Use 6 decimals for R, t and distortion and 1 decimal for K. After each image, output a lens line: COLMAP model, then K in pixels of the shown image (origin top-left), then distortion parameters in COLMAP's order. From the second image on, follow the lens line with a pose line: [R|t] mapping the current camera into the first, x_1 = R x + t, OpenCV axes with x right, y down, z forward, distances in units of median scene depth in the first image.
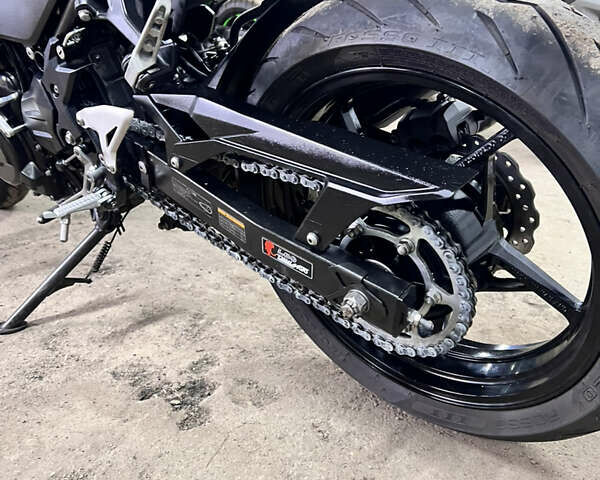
lens RADIAL K [[546.4, 0, 300.0], [0, 546.4, 240.0], [0, 0, 1]] dist [0.087812, -0.214798]
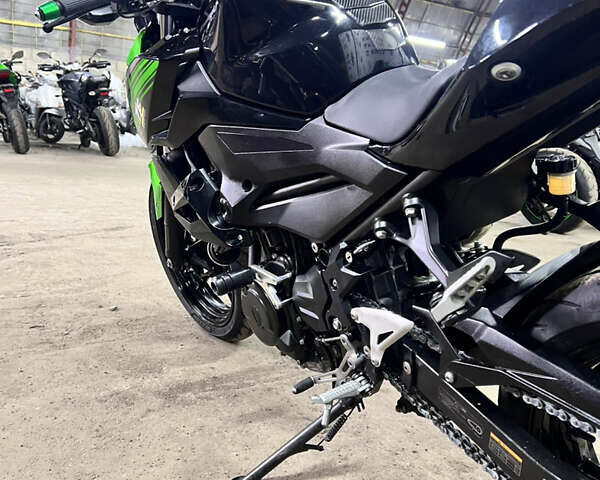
lens RADIAL K [[546.4, 0, 300.0], [0, 546.4, 240.0], [0, 0, 1]] dist [0.087812, -0.214798]
pose [[0.960386, 0.093993, -0.262343, -0.255065], [-0.139097, 0.977429, -0.159013, -0.194338], [0.241475, 0.189205, 0.951783, -0.110067]]
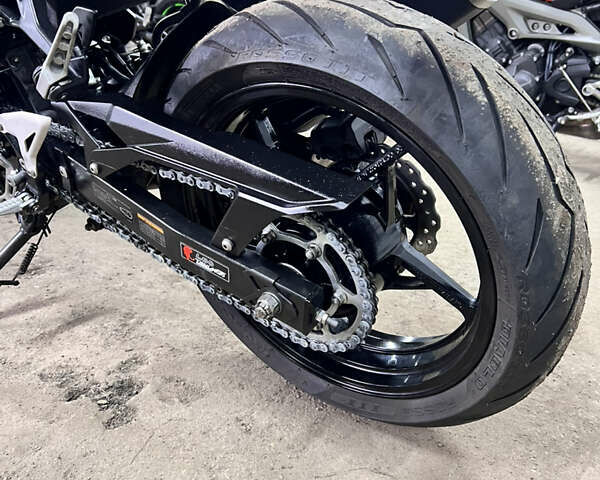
lens RADIAL K [[549.6, 0, 300.0], [0, 549.6, 240.0], [0, 0, 1]] dist [0.051644, -0.099386]
pose [[0.996506, -0.014353, 0.082279, 0.066680], [0.012319, 0.999607, 0.025172, -0.031130], [-0.082608, -0.024071, 0.996291, -0.052249]]
